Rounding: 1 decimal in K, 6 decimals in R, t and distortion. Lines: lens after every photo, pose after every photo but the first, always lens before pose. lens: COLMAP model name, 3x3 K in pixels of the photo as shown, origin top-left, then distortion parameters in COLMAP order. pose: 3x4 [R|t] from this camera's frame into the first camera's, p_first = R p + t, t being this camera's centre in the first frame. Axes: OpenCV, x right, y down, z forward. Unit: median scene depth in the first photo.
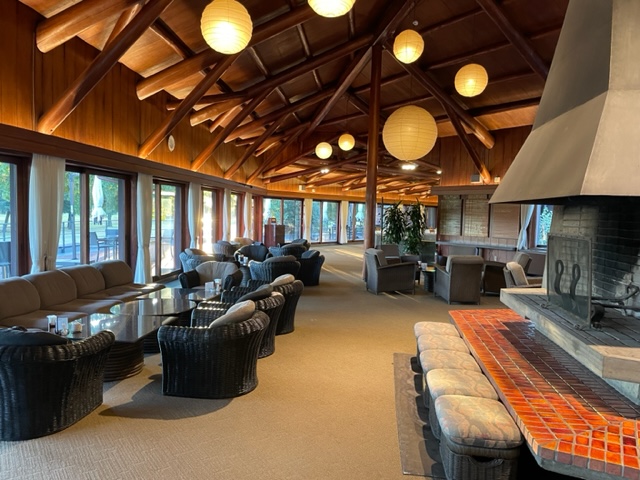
lens RADIAL K [[506.8, 0, 320.0], [0, 506.8, 240.0], [0, 0, 1]] dist [0.026655, -0.002374]
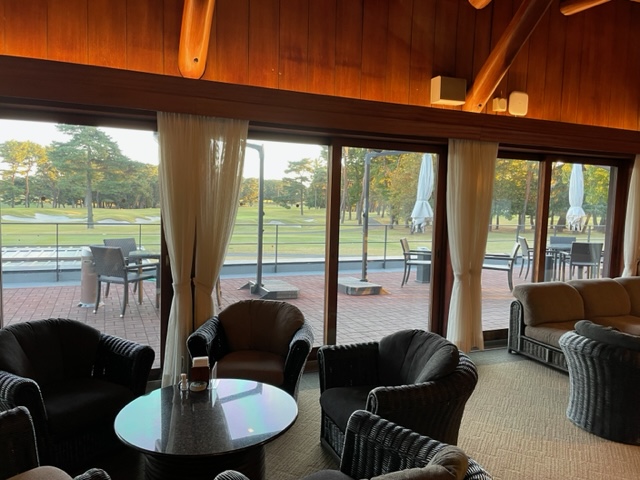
lens RADIAL K [[506.8, 0, 320.0], [0, 506.8, 240.0], [0, 0, 1]] dist [0.026655, -0.002374]
pose [[0.492661, 0.056816, -0.868365, 0.027920], [-0.060700, 0.997680, 0.030839, -0.020723], [0.868102, 0.037517, 0.494967, 0.378618]]
